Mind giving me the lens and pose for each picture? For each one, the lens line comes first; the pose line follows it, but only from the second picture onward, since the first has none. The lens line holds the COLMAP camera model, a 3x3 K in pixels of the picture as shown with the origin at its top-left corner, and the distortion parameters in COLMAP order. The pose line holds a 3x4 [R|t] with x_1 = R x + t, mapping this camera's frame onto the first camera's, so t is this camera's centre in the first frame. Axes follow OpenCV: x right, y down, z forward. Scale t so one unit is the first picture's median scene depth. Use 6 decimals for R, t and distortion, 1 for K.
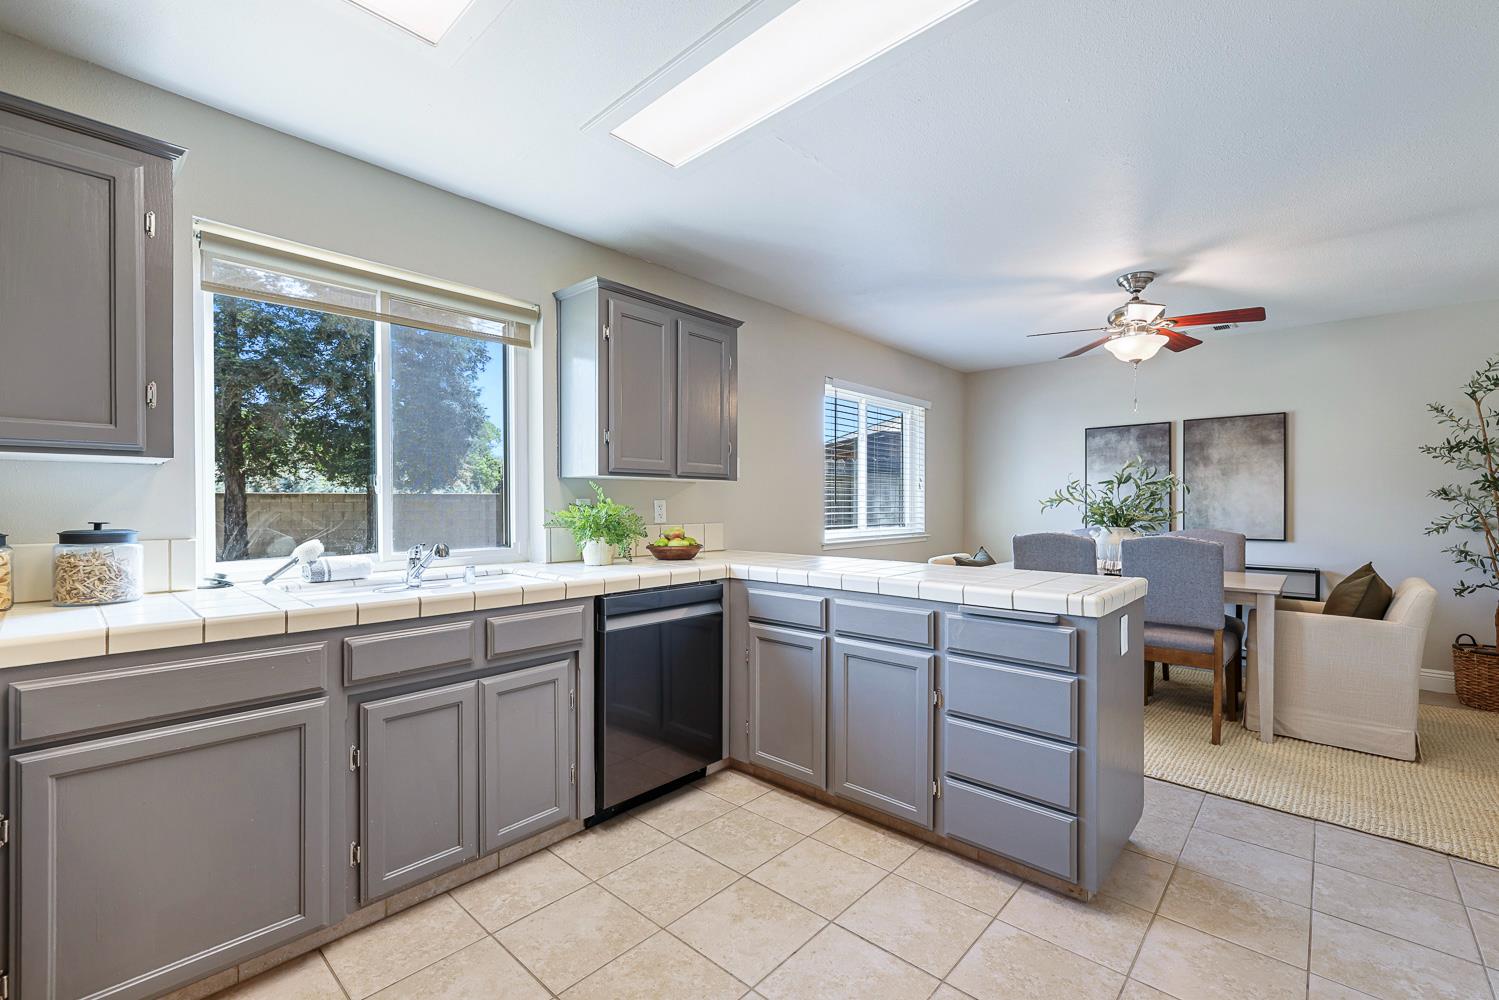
lens RADIAL K [[635.8, 0, 749.5], [0, 635.8, 500.0], [0, 0, 1]] dist [0.001251, 0.000351]
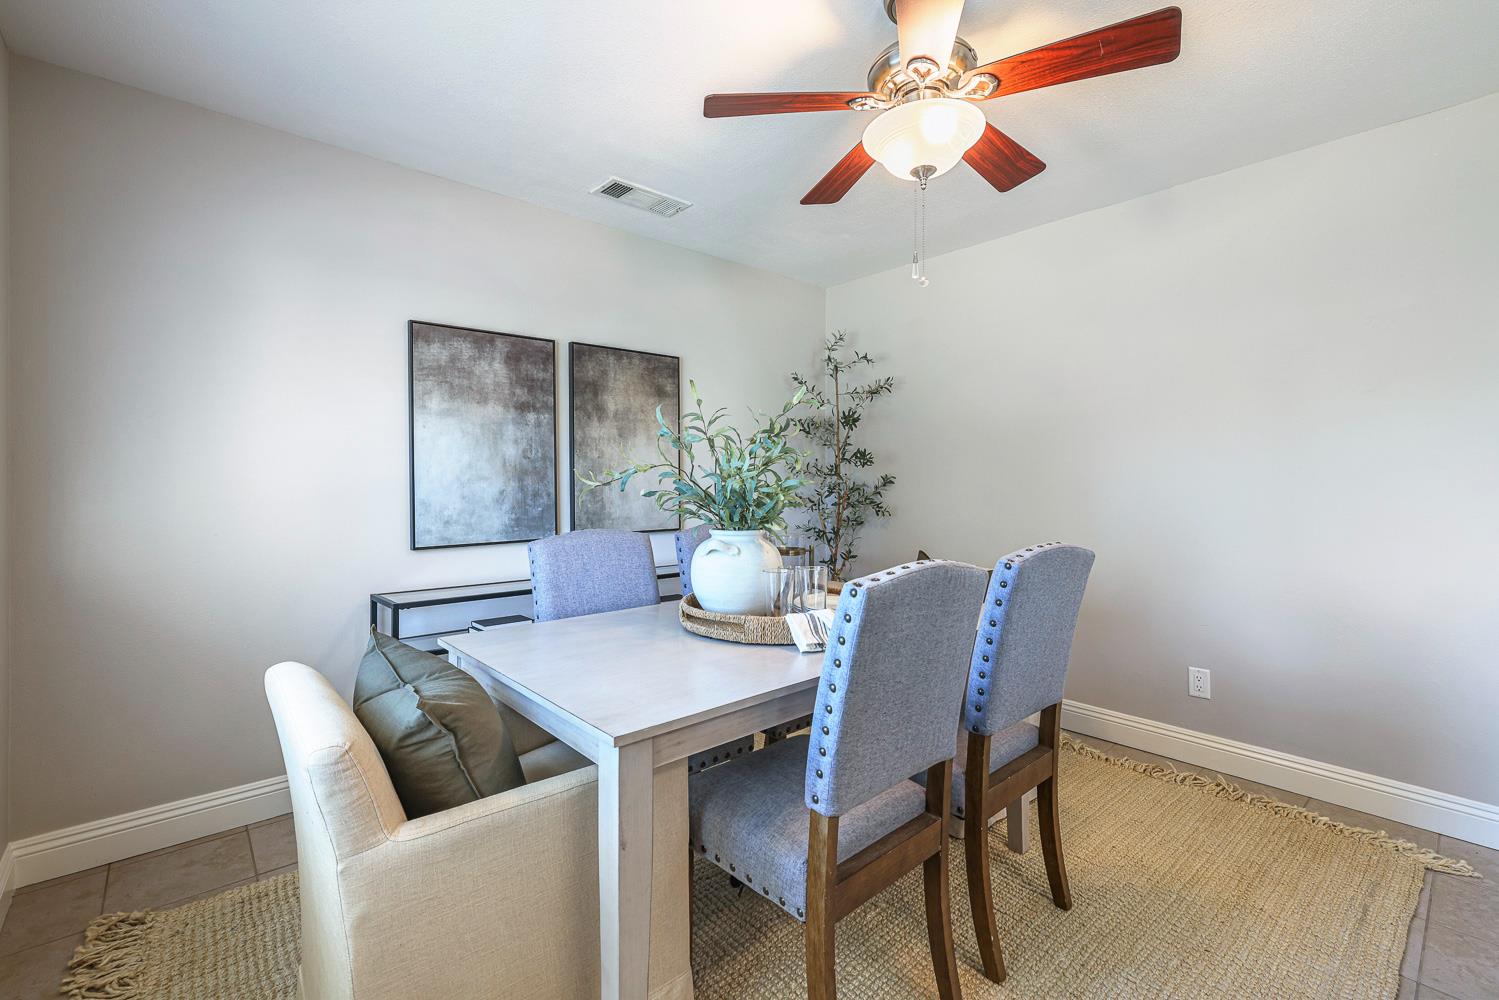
lens RADIAL K [[643.6, 0, 749.9], [0, 643.6, 484.8], [0, 0, 1]] dist [-0.001082, -0.000068]
pose [[0.107492, -0.007837, 0.994175, 0.090437], [-0.003322, 0.999961, 0.008241, 0.004912], [-0.994200, -0.004188, 0.107462, 0.767574]]
